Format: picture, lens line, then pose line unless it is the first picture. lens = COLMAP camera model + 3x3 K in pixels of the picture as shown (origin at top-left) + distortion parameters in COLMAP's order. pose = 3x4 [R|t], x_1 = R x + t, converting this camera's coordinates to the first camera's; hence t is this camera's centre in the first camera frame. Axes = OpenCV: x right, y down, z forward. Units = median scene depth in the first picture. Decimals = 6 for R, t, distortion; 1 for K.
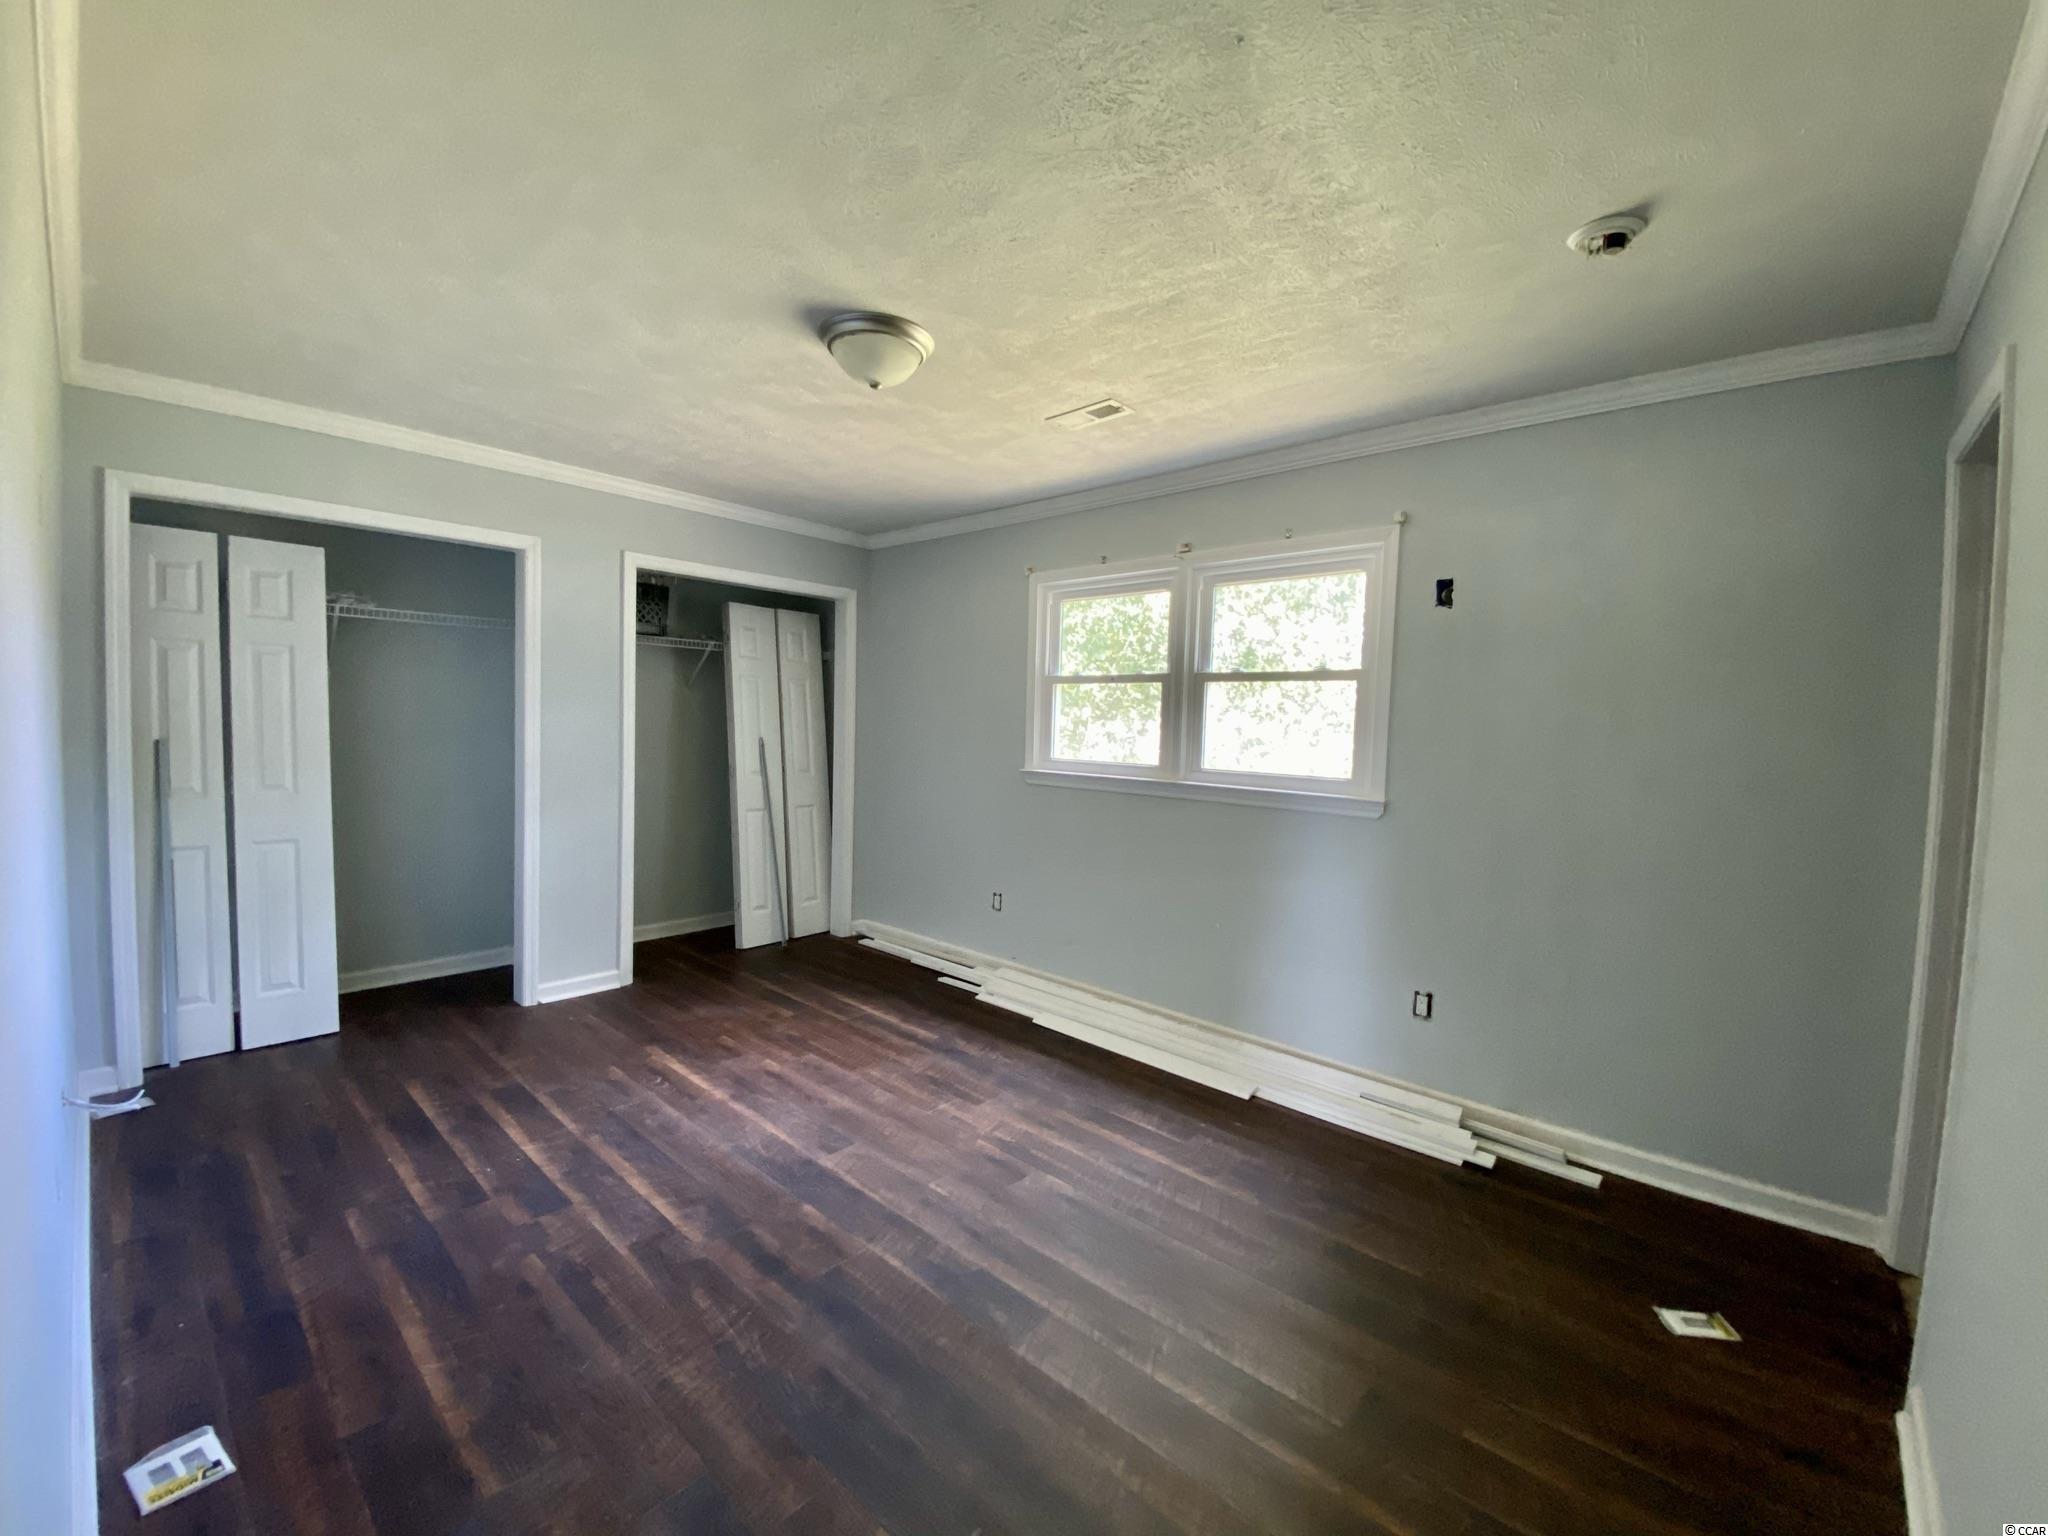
lens RADIAL K [[822.5, 0, 1031.7], [0, 822.5, 763.1], [0, 0, 1]] dist [0.023577, -0.025205]
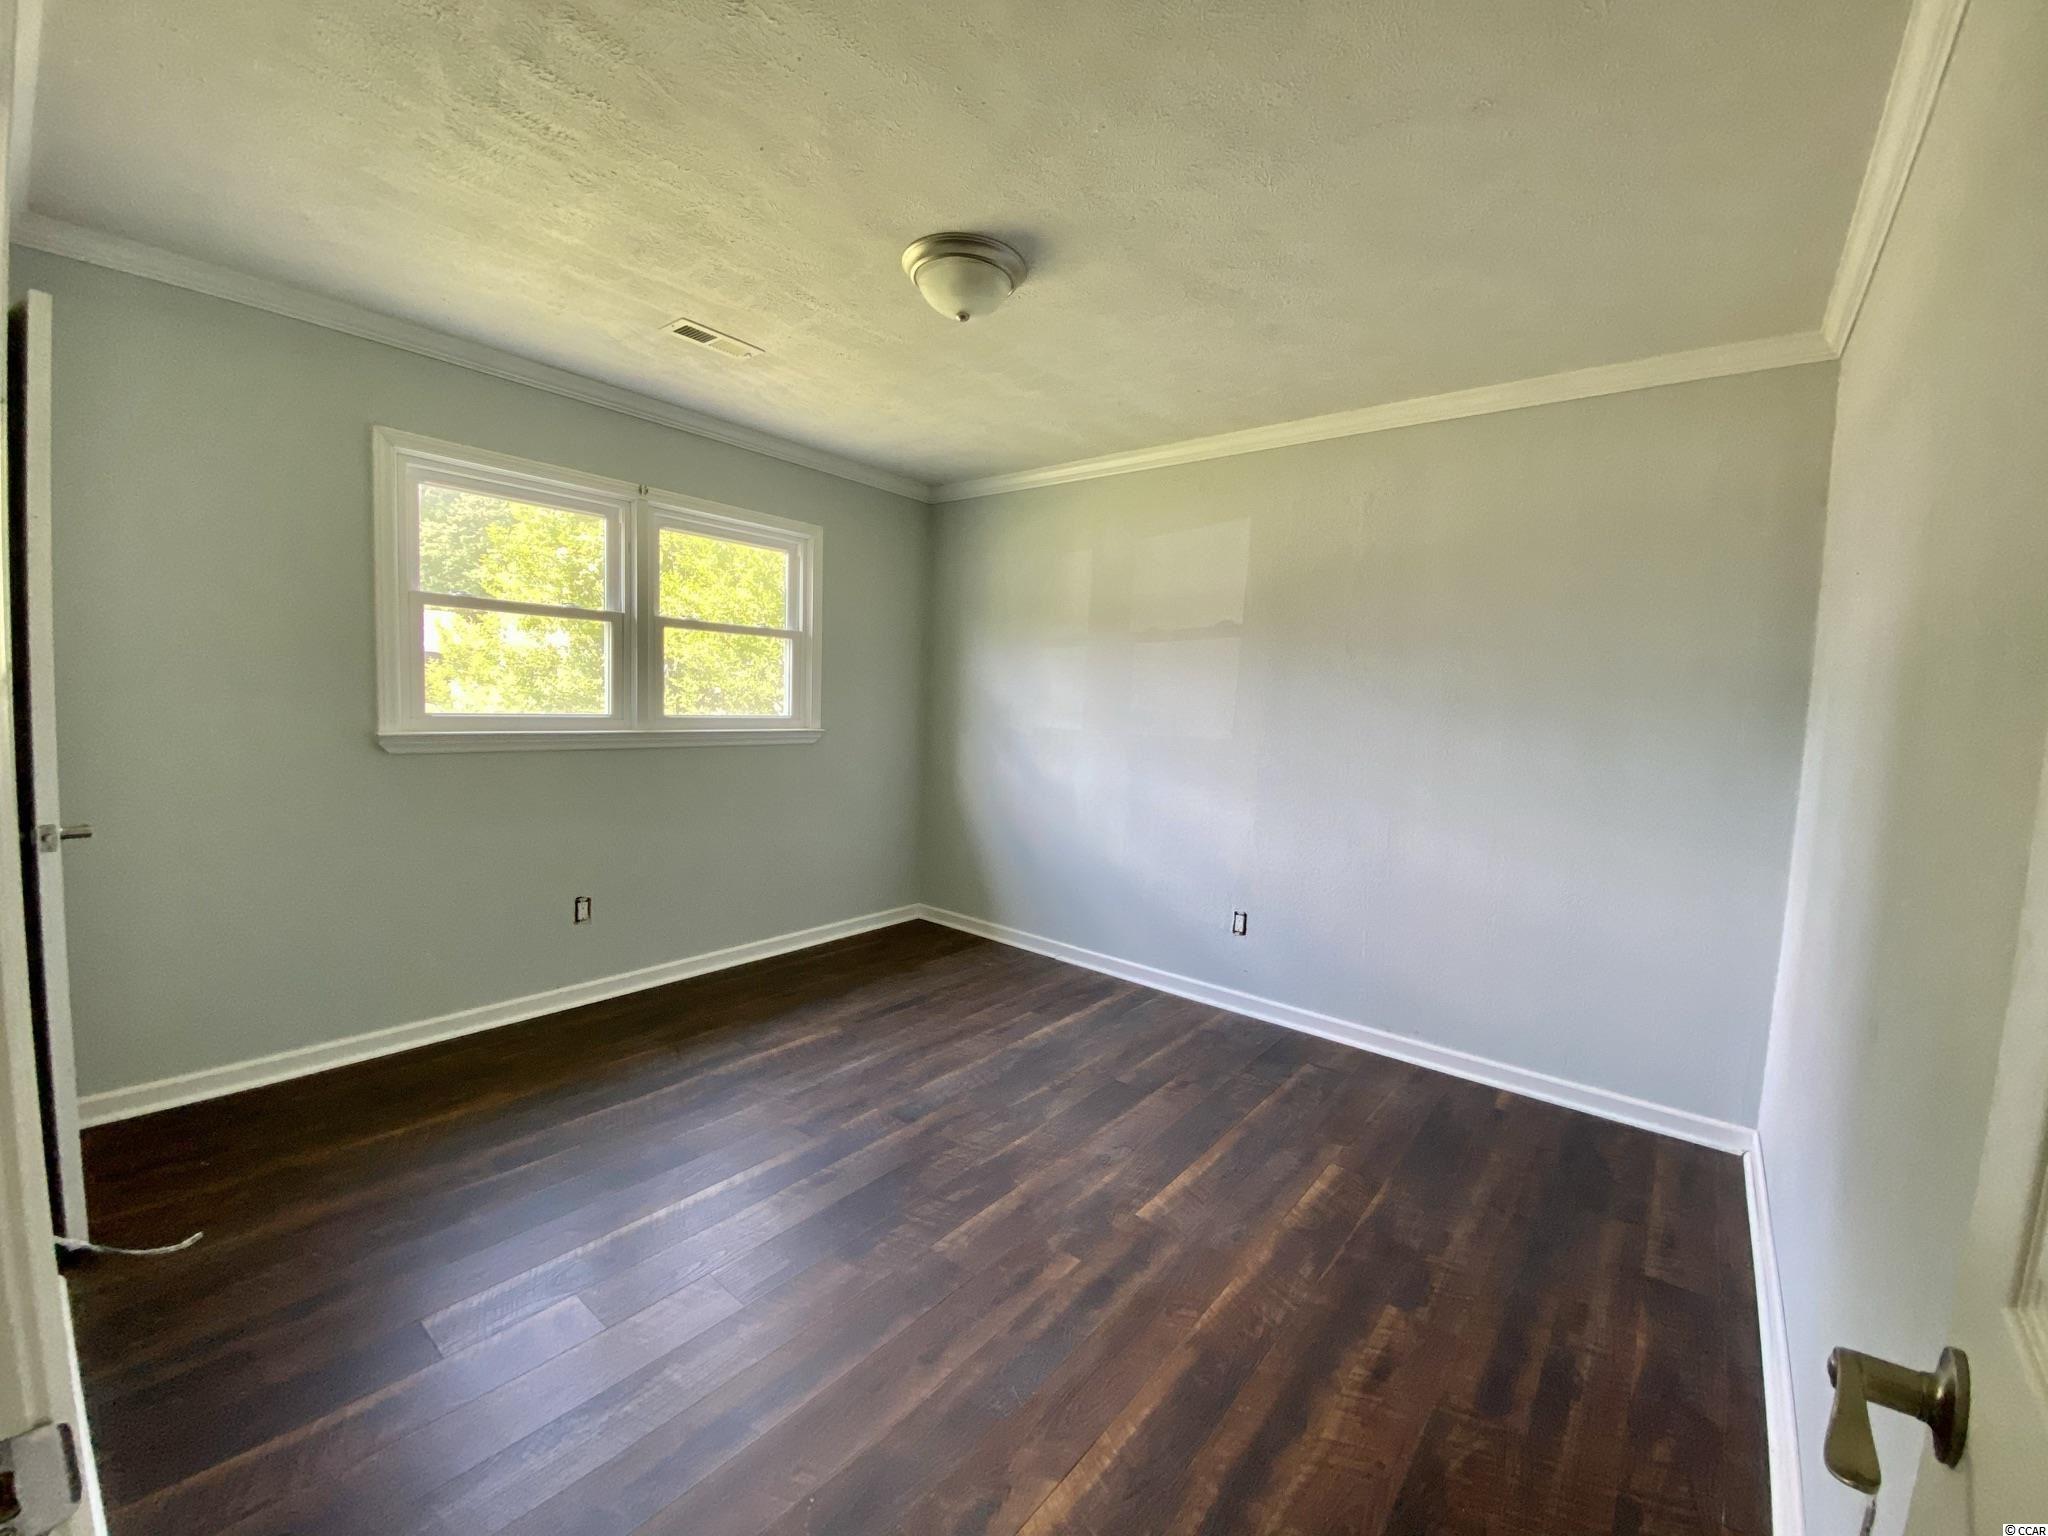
lens RADIAL K [[826.9, 0, 1026.3], [0, 826.9, 764.2], [0, 0, 1]] dist [0.039440, -0.031997]
pose [[-0.059647, -0.107804, 0.992381, -0.868917], [0.020215, 0.993817, 0.109175, -0.036387], [-0.998015, 0.026573, -0.057099, 0.662121]]
